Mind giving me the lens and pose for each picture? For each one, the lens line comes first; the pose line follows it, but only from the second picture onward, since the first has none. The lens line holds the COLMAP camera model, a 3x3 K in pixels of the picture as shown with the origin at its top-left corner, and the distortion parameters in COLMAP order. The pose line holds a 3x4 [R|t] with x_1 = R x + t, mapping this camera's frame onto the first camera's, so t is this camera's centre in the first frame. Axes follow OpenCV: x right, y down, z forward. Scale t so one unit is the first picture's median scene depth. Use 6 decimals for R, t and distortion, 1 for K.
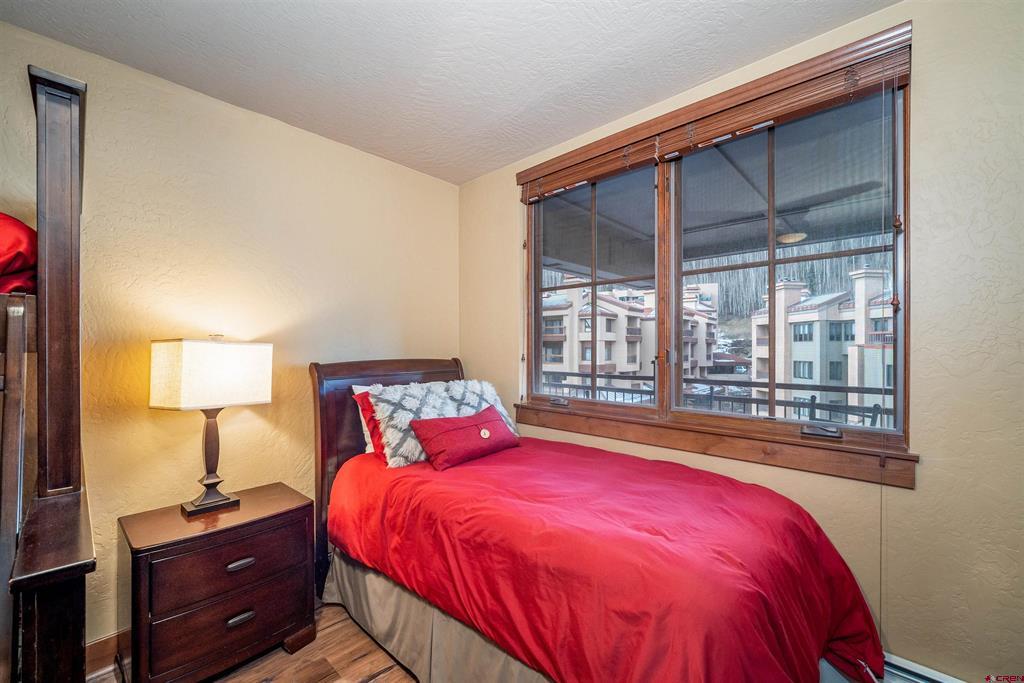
lens RADIAL K [[416.0, 0, 509.2], [0, 416.0, 345.9], [0, 0, 1]] dist [-0.000012, 0.000301]
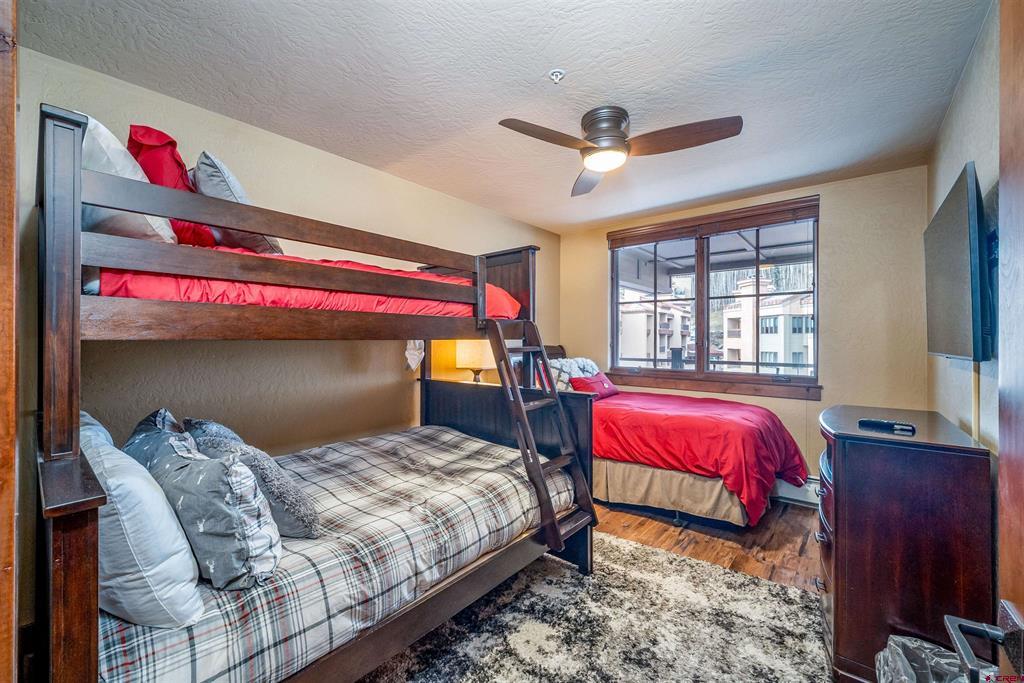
lens RADIAL K [[416.0, 0, 513.6], [0, 416.0, 339.3], [0, 0, 1]] dist [-0.000012, 0.000301]
pose [[0.997886, 0.000524, 0.064985, -0.422740], [-0.000818, 0.999990, 0.004494, 0.000515], [-0.064982, -0.004538, 0.997876, -0.578196]]
